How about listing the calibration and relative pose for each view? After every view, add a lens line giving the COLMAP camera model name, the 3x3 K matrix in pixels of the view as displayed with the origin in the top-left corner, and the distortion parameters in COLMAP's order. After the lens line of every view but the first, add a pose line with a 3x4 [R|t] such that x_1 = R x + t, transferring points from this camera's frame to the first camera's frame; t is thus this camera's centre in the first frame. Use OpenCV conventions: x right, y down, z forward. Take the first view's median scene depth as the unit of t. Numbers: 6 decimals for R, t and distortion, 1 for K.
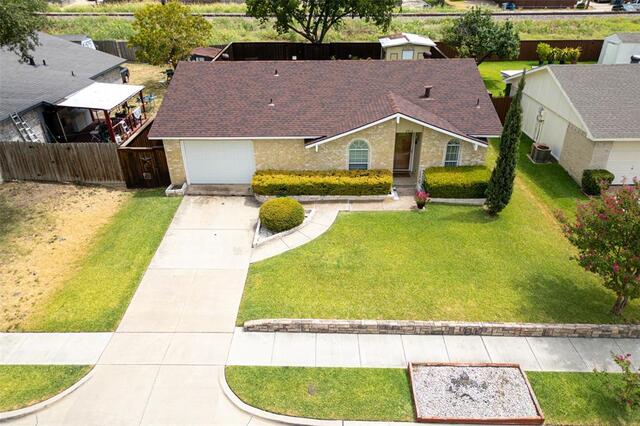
lens RADIAL K [[450.6, 0, 322.2], [0, 450.6, 215.3], [0, 0, 1]] dist [0.063691, -0.069193]
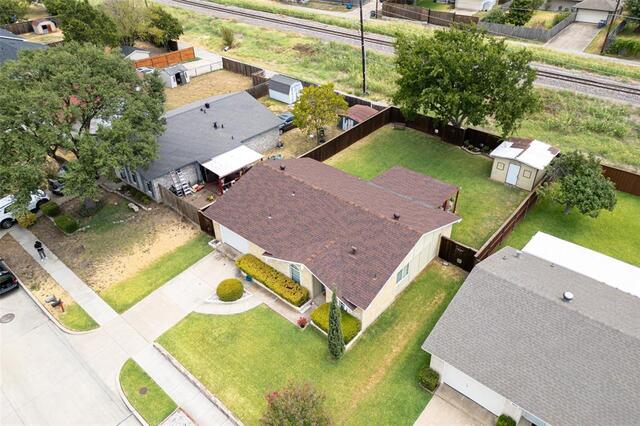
lens RADIAL K [[450.6, 0, 322.2], [0, 450.6, 215.3], [0, 0, 1]] dist [0.063691, -0.069193]
pose [[0.761937, 0.366796, -0.533772, 0.905475], [-0.308832, 0.930200, 0.198369, -0.655002], [0.569276, 0.013701, 0.822032, -0.177131]]
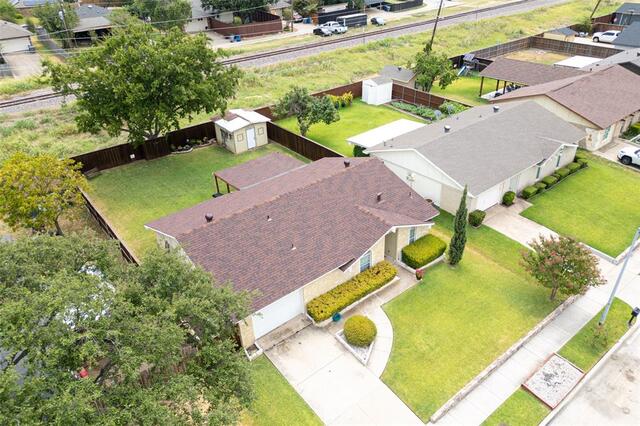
lens RADIAL K [[450.6, 0, 322.2], [0, 450.6, 215.3], [0, 0, 1]] dist [0.063691, -0.069193]
pose [[0.772753, -0.350232, 0.529330, -0.709605], [0.336222, 0.933230, 0.126631, -0.487823], [-0.538337, 0.080118, 0.838912, -0.071428]]
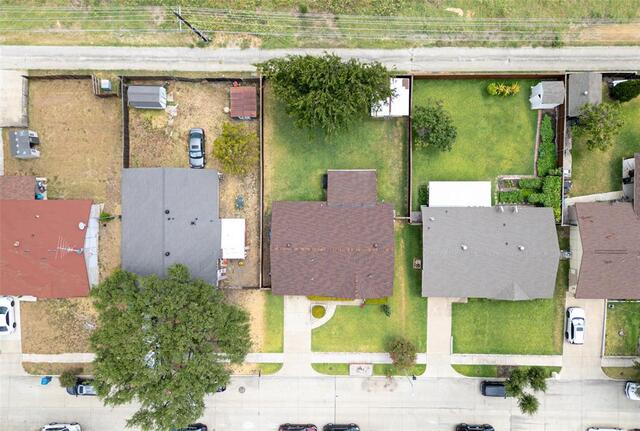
lens RADIAL K [[441.3, 0, 334.3], [0, 441.3, 215.7], [0, 0, 1]] dist [0.009650, 0.001188]
pose [[0.999998, -0.001598, -0.001126, 0.025485], [0.001776, 0.501792, 0.864987, -2.895428], [-0.000817, -0.864987, 0.501794, 0.007775]]
